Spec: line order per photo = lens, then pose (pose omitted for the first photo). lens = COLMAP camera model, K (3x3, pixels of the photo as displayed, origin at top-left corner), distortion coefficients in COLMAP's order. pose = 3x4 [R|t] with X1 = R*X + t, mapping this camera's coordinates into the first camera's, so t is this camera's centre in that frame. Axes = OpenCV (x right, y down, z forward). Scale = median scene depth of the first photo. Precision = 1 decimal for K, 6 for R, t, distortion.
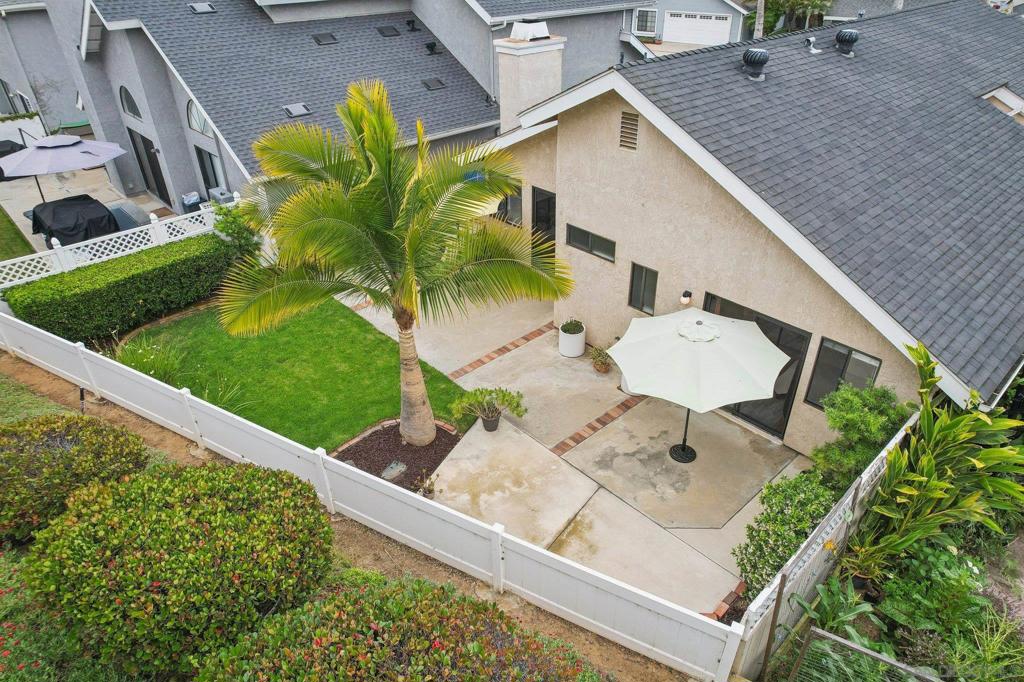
lens RADIAL K [[655.0, 0, 512.0], [0, 655.0, 341.0], [0, 0, 1]] dist [-0.072631, 0.060655]
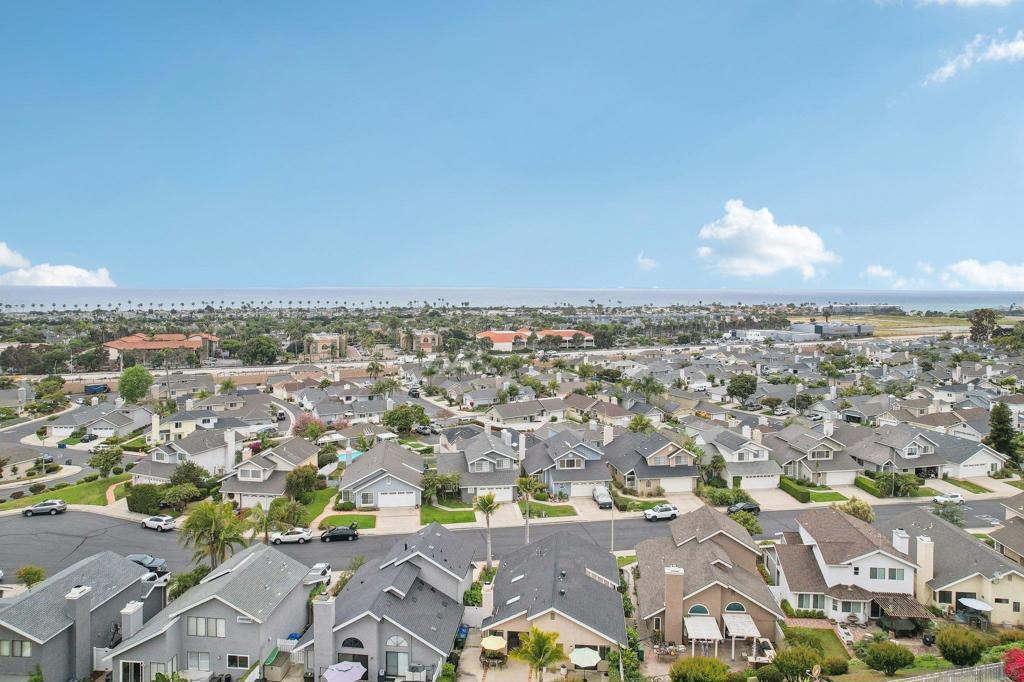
lens RADIAL K [[650.6, 0, 514.0], [0, 650.6, 311.7], [0, 0, 1]] dist [-0.033558, 0.003599]
pose [[0.751459, -0.005495, 0.659757, -3.253957], [0.345531, 0.855146, -0.386436, -0.504709], [-0.562065, 0.518357, 0.644506, -3.188190]]
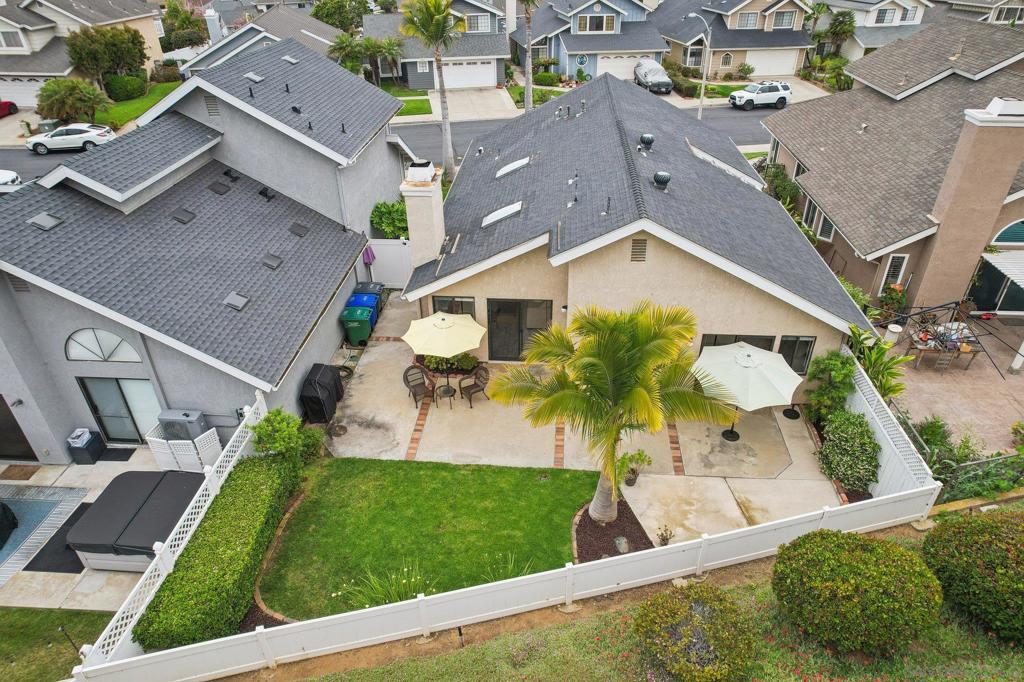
lens RADIAL K [[655.0, 0, 512.0], [0, 655.0, 341.0], [0, 0, 1]] dist [-0.072631, 0.060655]
pose [[0.736183, -0.364411, 0.570298, -0.923512], [0.369484, 0.922408, 0.112446, -0.402213], [-0.567024, 0.127936, 0.813705, 0.003442]]
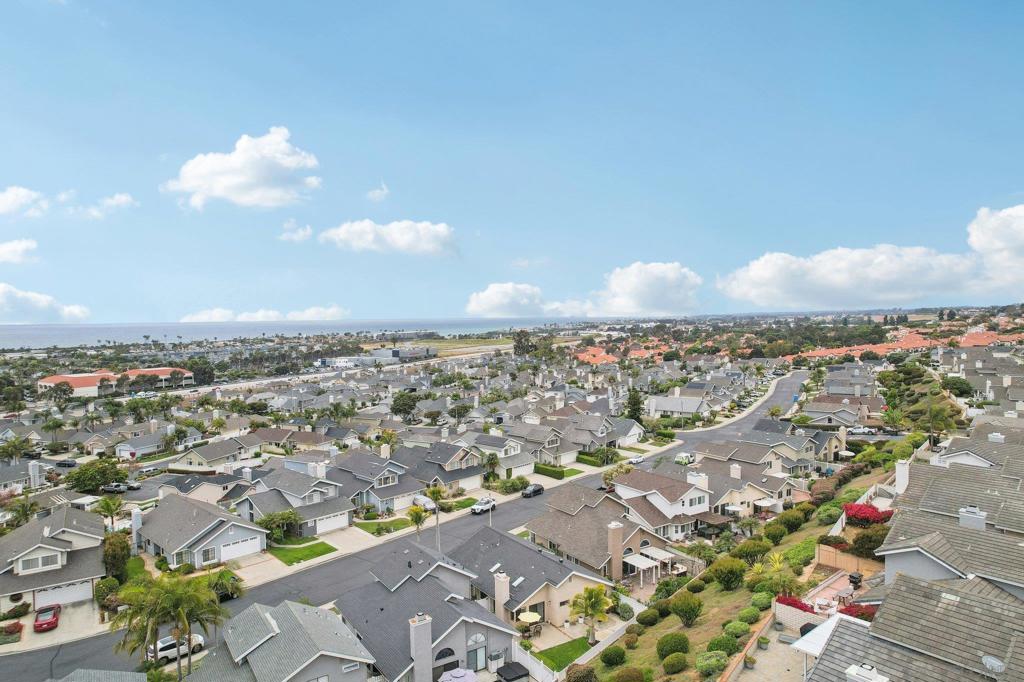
lens RADIAL K [[634.2, 0, 514.8], [0, 634.2, 380.8], [0, 0, 1]] dist [-0.065713, 0.051636]
pose [[0.186309, -0.086922, 0.978639, -5.349967], [0.544965, 0.837946, -0.029322, -1.936611], [-0.817498, 0.538787, 0.203486, -0.738204]]
